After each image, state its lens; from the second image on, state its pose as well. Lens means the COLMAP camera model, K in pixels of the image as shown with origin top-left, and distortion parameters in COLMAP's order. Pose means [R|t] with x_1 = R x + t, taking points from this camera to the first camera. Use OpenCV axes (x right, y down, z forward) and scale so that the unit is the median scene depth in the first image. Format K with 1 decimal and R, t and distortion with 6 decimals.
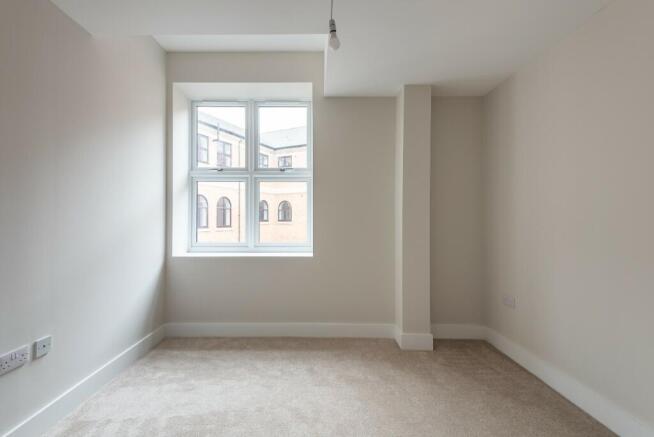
lens RADIAL K [[295.8, 0, 317.0], [0, 295.8, 216.2], [0, 0, 1]] dist [0.019421, -0.009721]
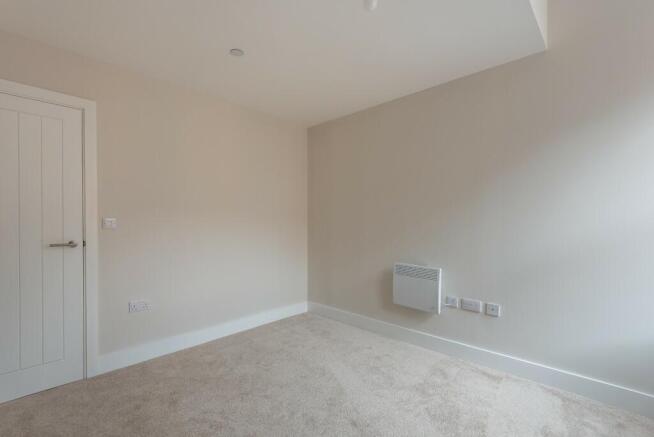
lens RADIAL K [[295.8, 0, 328.1], [0, 295.8, 225.1], [0, 0, 1]] dist [0.019421, -0.009721]
pose [[-0.682158, 0.001604, -0.731203, 0.408492], [0.003467, 0.999993, -0.001041, 0.011872], [0.731197, -0.003246, -0.682159, 0.822463]]
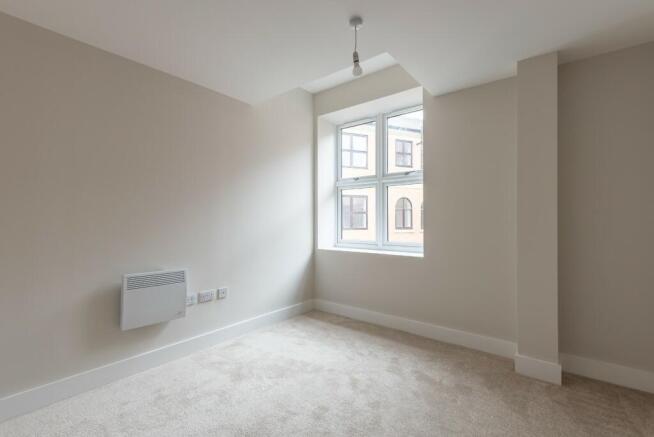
lens RADIAL K [[295.8, 0, 331.3], [0, 295.8, 218.3], [0, 0, 1]] dist [0.019421, -0.009721]
pose [[0.794615, -0.006671, -0.607077, 0.385632], [0.008247, 0.999966, -0.000194, 0.001100], [0.607058, -0.004853, 0.794643, -0.001453]]
